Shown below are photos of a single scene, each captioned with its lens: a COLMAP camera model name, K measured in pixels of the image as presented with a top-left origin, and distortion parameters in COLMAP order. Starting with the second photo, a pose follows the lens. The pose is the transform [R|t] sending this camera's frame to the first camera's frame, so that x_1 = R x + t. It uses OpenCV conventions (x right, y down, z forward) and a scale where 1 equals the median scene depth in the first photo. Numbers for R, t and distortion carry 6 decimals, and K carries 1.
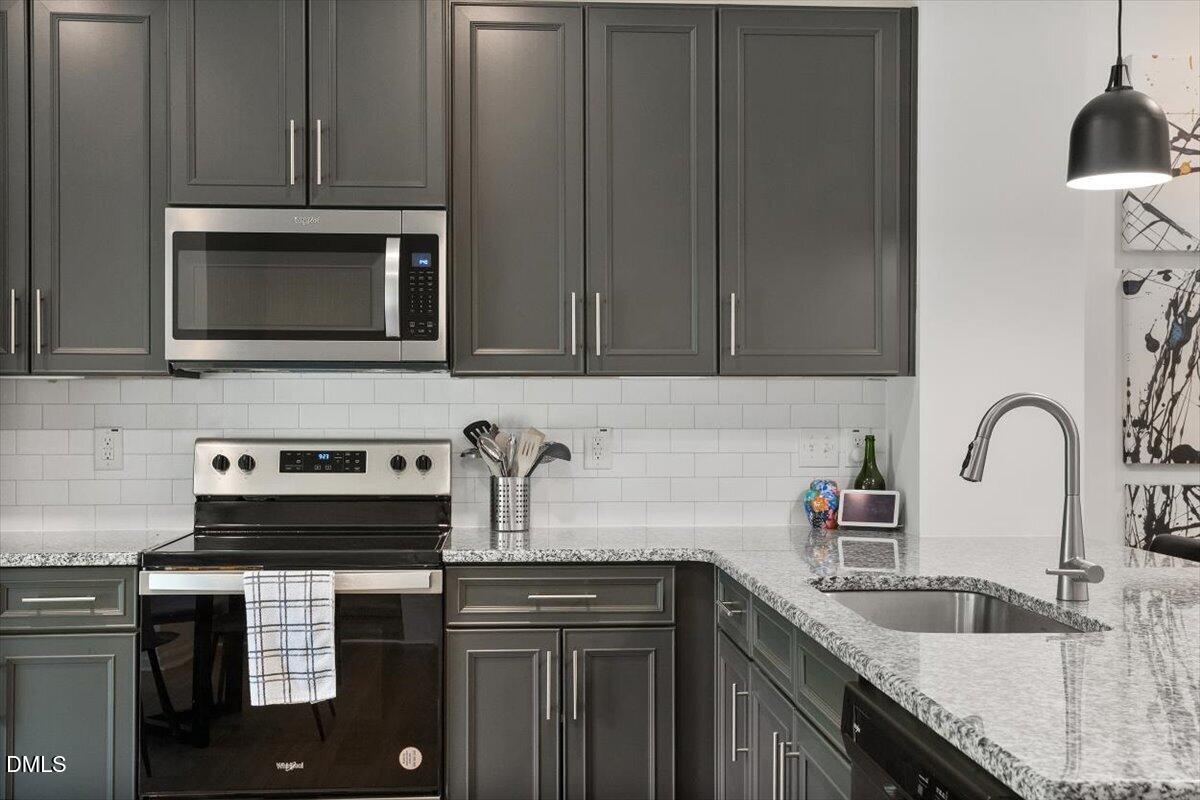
lens RADIAL K [[1323.7, 0, 600.0], [0, 1323.7, 400.0], [0, 0, 1]] dist [0.013320, 0.008127]
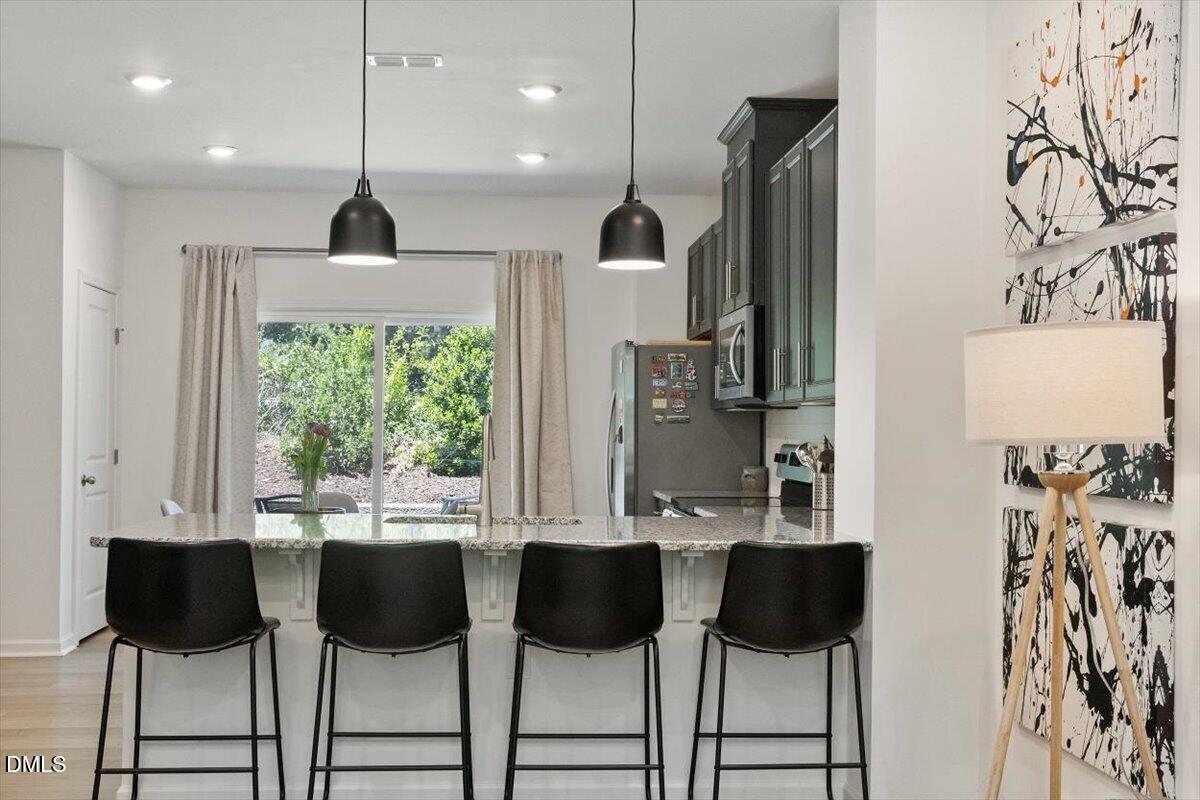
lens RADIAL K [[1323.7, 0, 600.0], [0, 1323.7, 400.0], [0, 0, 1]] dist [0.013320, 0.008127]
pose [[-0.000607, -0.023045, -0.999734, 1.515202], [-0.000786, 0.999734, -0.023044, 0.011730], [1.000000, 0.000771, -0.000625, 0.805114]]
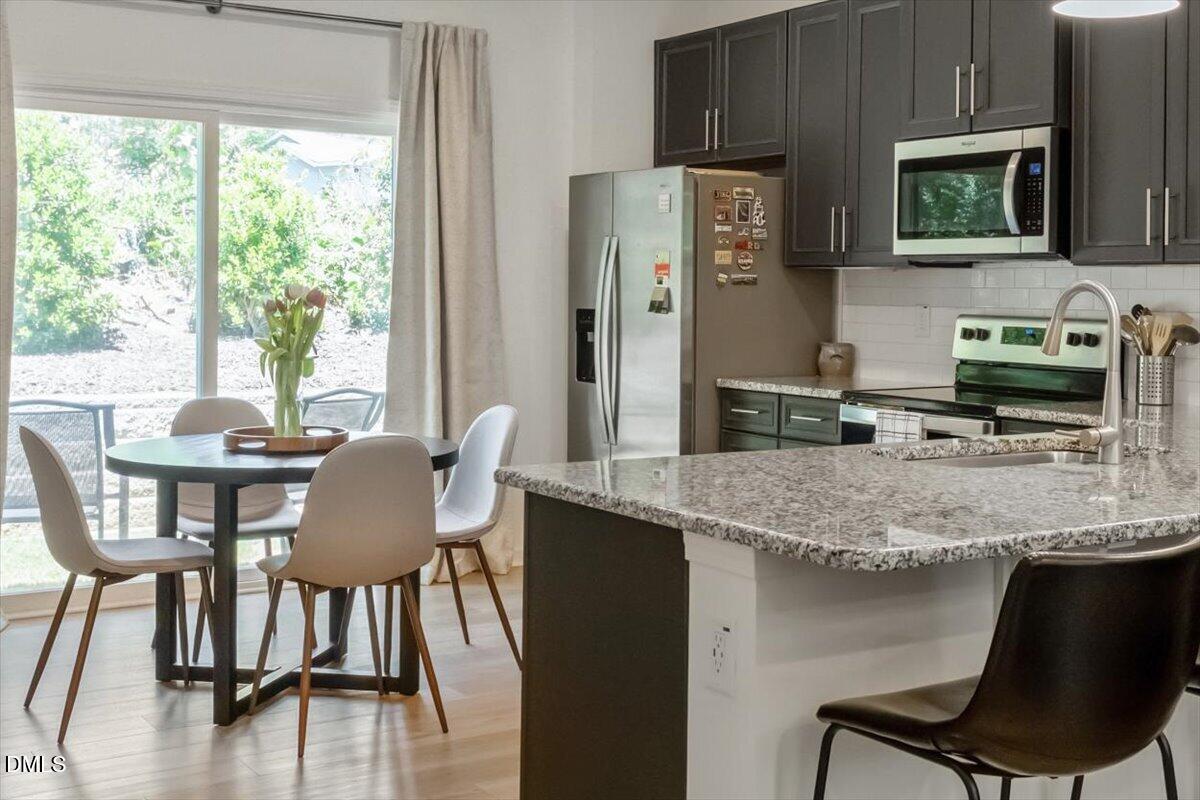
lens RADIAL K [[1441.3, 0, 600.0], [0, 1441.3, 400.0], [0, 0, 1]] dist [0.008318, 0.004416]
pose [[0.474652, 0.072984, -0.877142, 0.827728], [-0.003851, 0.996719, 0.080849, -0.000856], [0.880165, -0.034998, 0.473376, 0.023823]]
